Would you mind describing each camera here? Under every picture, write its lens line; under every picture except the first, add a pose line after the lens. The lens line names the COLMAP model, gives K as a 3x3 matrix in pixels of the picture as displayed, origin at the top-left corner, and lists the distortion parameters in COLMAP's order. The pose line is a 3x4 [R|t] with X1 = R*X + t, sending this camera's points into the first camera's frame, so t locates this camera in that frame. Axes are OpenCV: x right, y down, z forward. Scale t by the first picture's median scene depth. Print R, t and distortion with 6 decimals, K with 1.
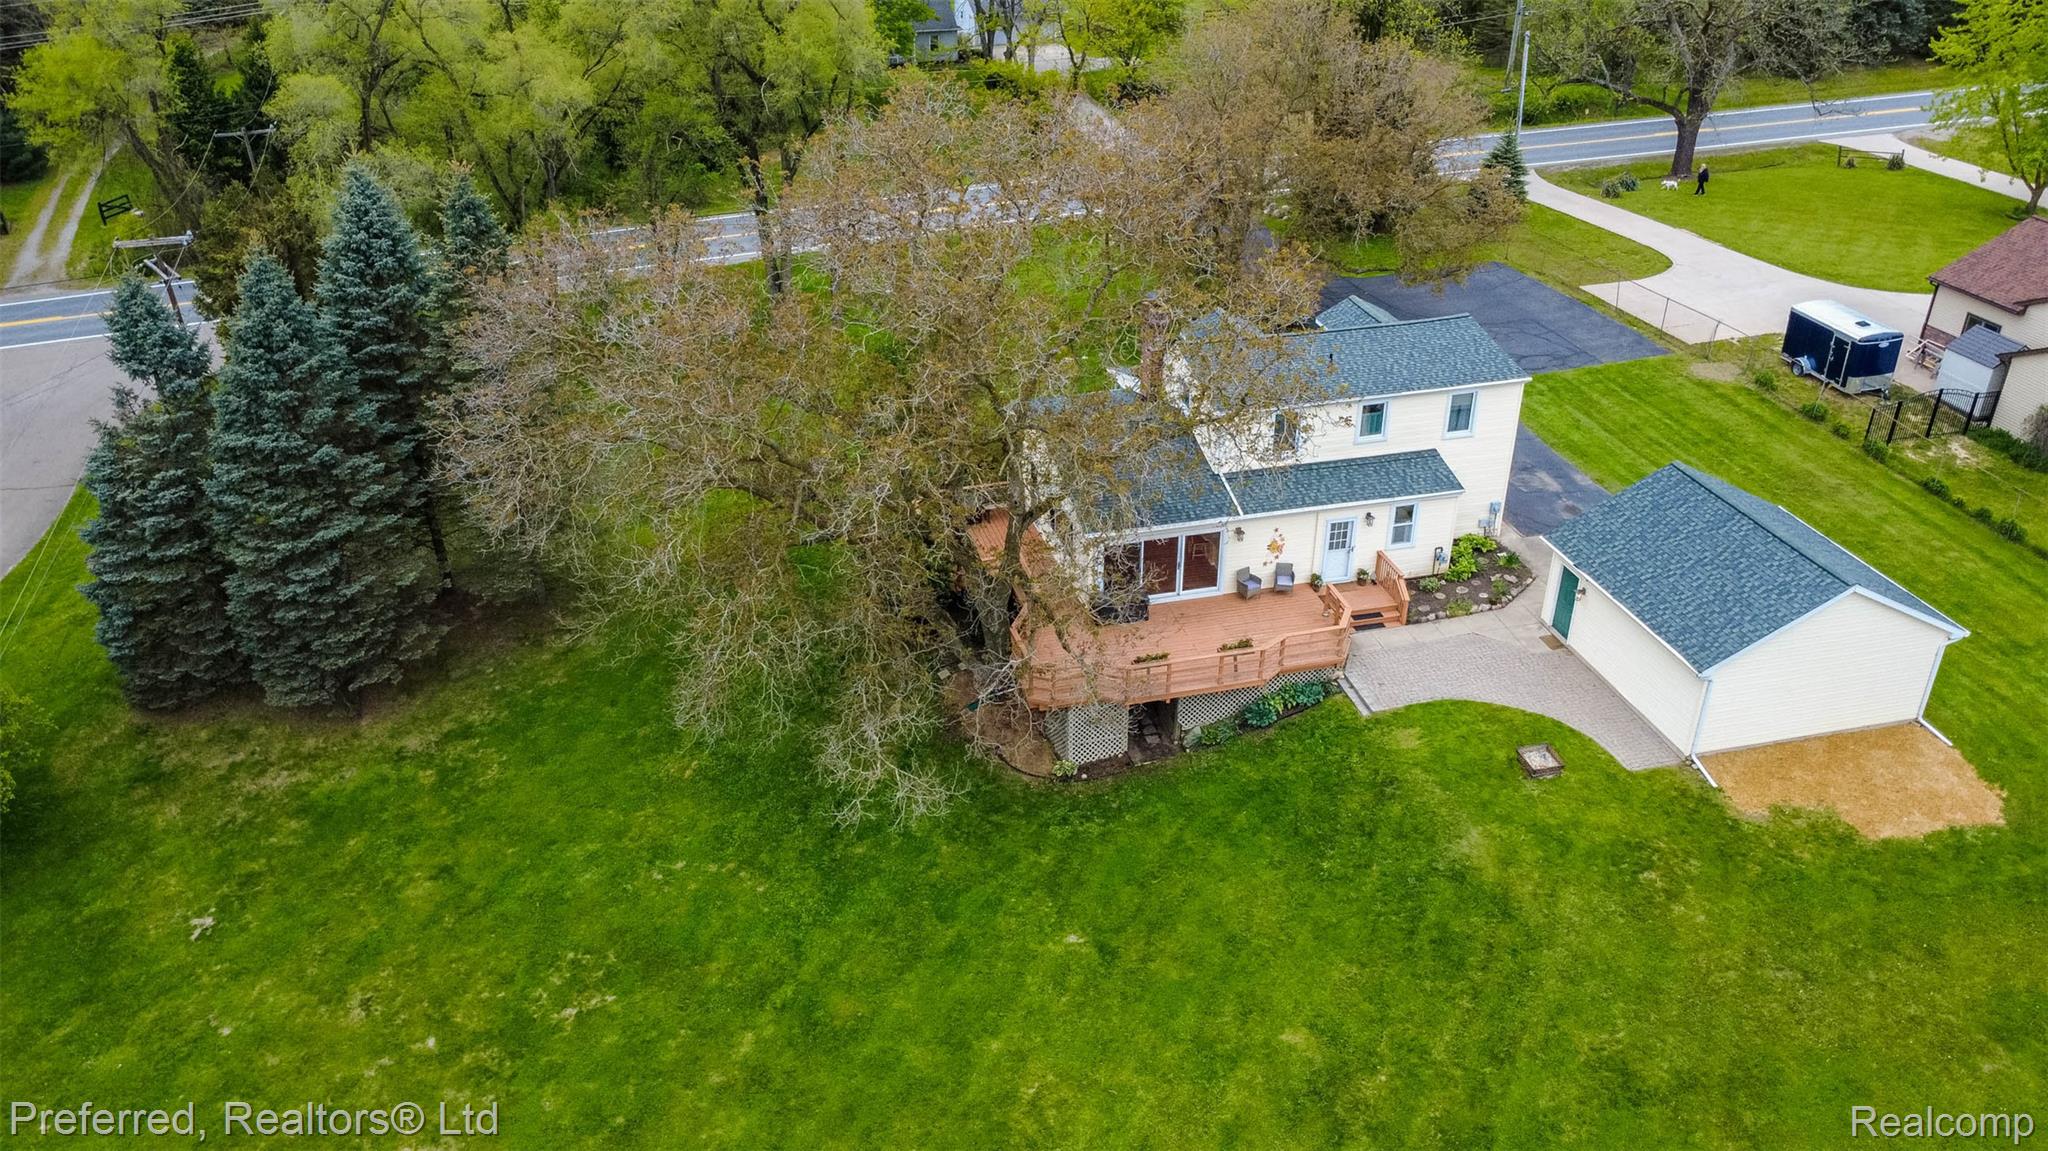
lens RADIAL K [[1567.8, 0, 1030.3], [0, 1567.8, 582.3], [0, 0, 1]] dist [0.019653, 0.002293]
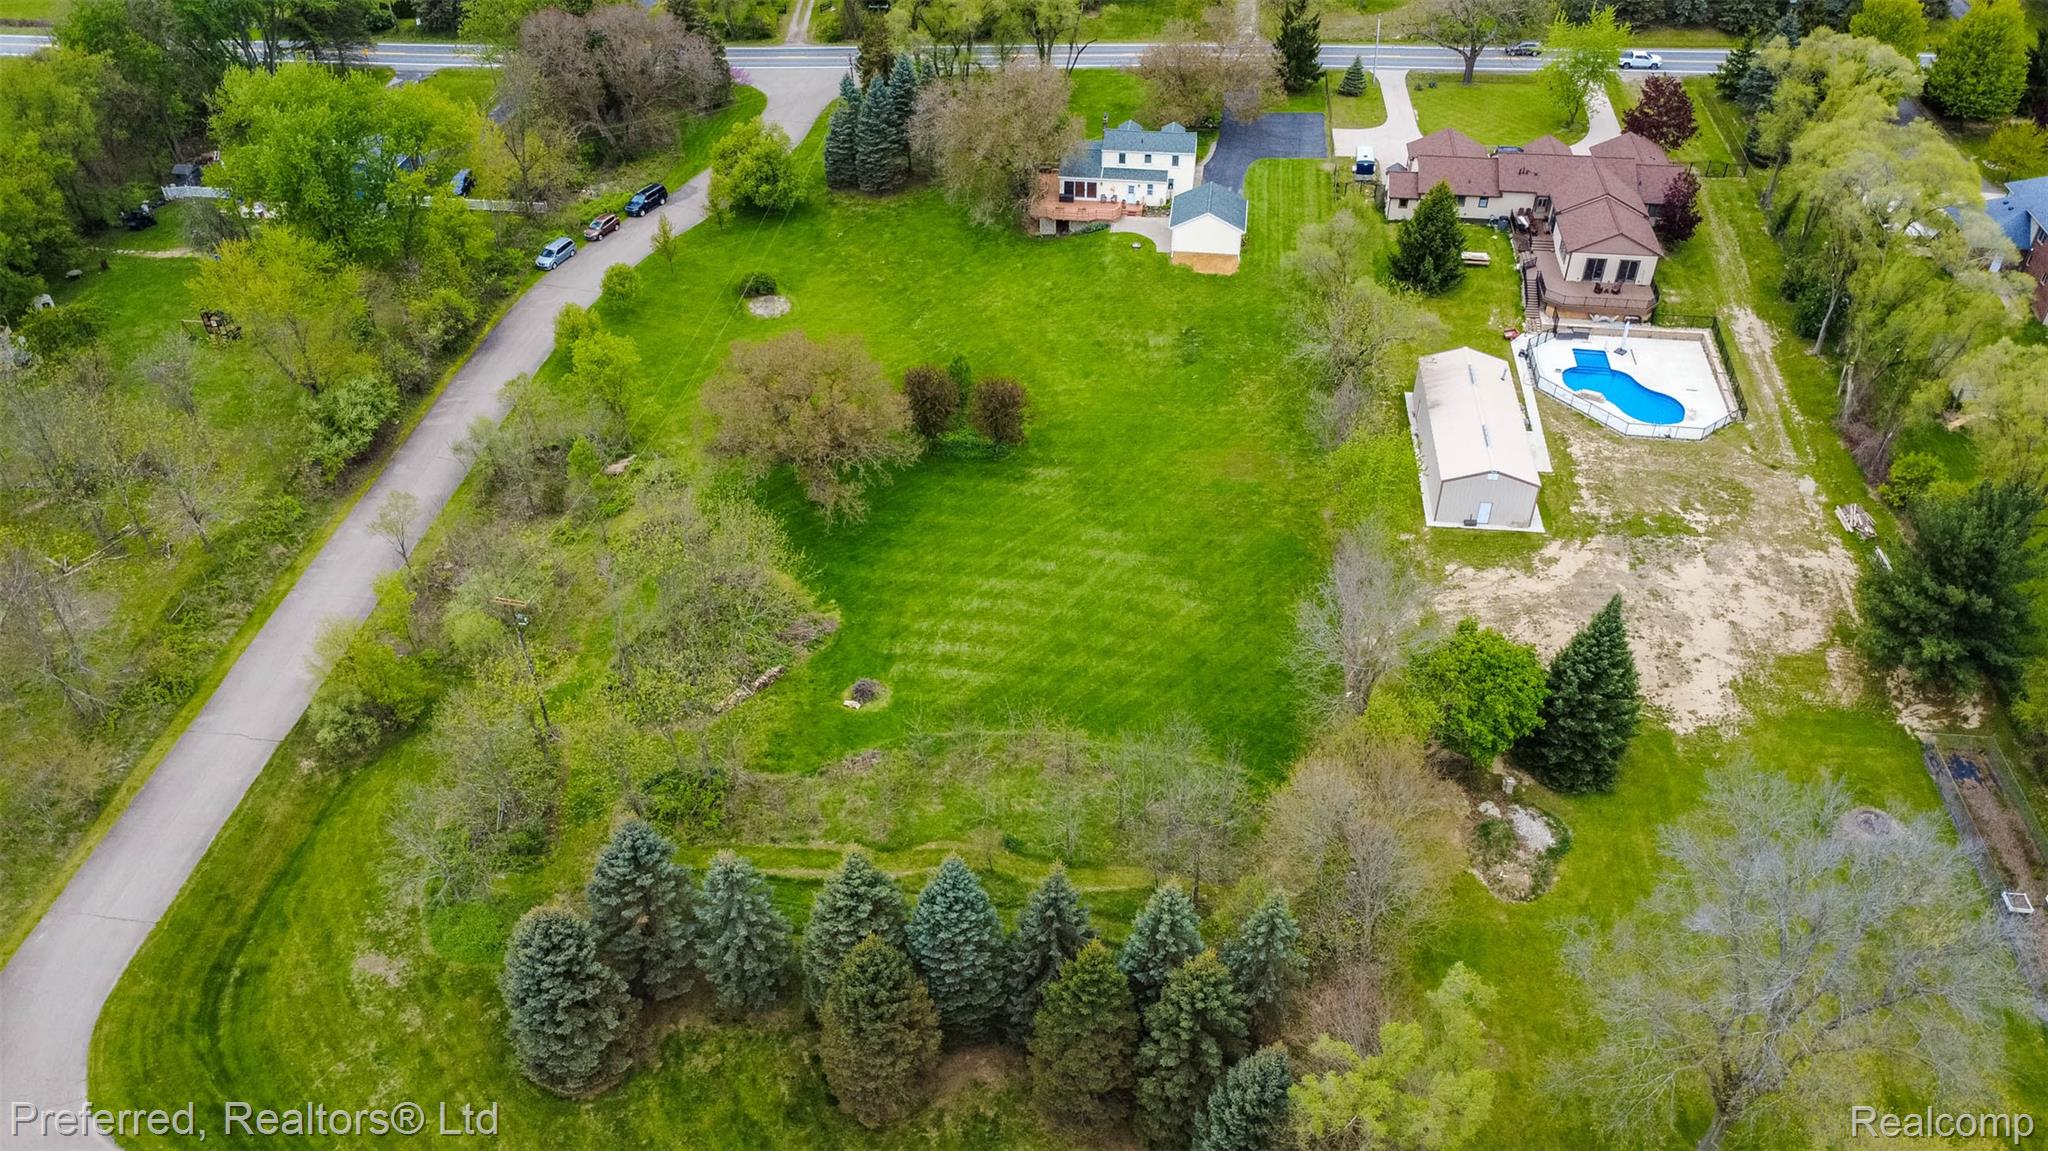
lens RADIAL K [[1567.8, 0, 1018.2], [0, 1567.8, 575.3], [0, 0, 1]] dist [0.019653, 0.002293]
pose [[0.930201, 0.228703, -0.287091, 1.230775], [-0.177361, 0.964845, 0.193950, 0.177929], [0.321356, -0.129494, 0.938063, -2.681166]]
